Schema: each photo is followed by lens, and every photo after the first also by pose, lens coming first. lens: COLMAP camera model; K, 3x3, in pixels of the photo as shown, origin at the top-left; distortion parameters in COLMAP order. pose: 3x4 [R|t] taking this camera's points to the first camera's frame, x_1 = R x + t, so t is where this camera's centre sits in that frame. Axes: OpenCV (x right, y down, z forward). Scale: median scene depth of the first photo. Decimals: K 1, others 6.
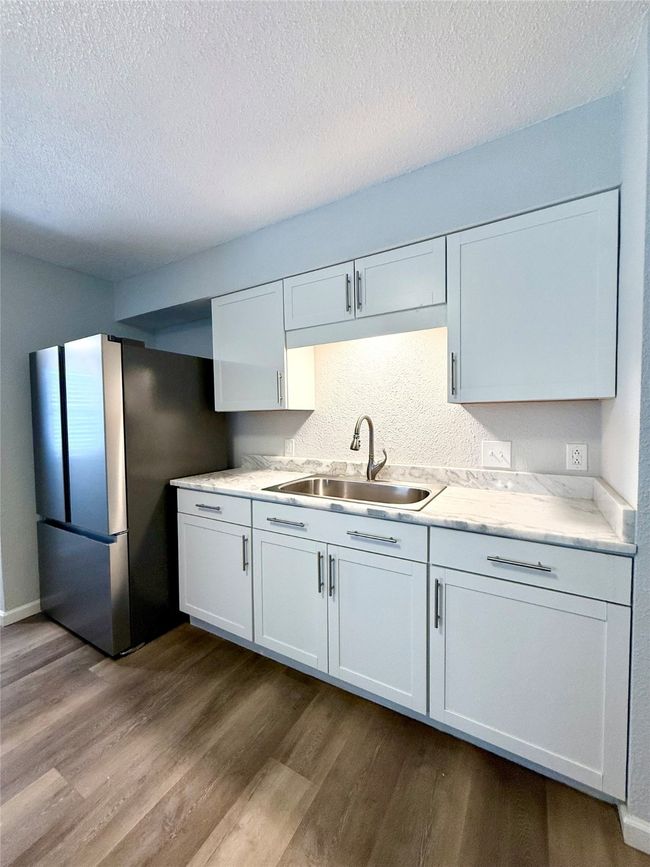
lens RADIAL K [[343.0, 0, 325.3], [0, 343.0, 430.2], [0, 0, 1]] dist [0.000838, -0.001654]
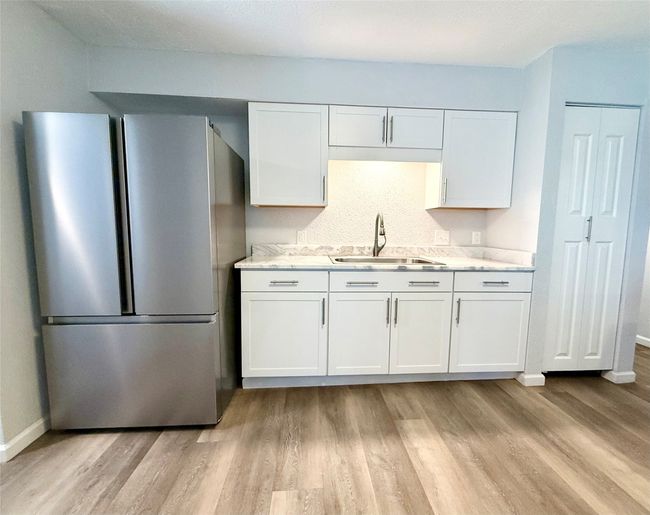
lens RADIAL K [[289.5, 0, 326.1], [0, 289.5, 257.8], [0, 0, 1]] dist [-0.005361, 0.000470]
pose [[0.822311, -0.035034, 0.567958, -0.861469], [-0.001806, 0.997937, 0.064172, 0.077263], [-0.569035, -0.053795, 0.820552, 0.081486]]
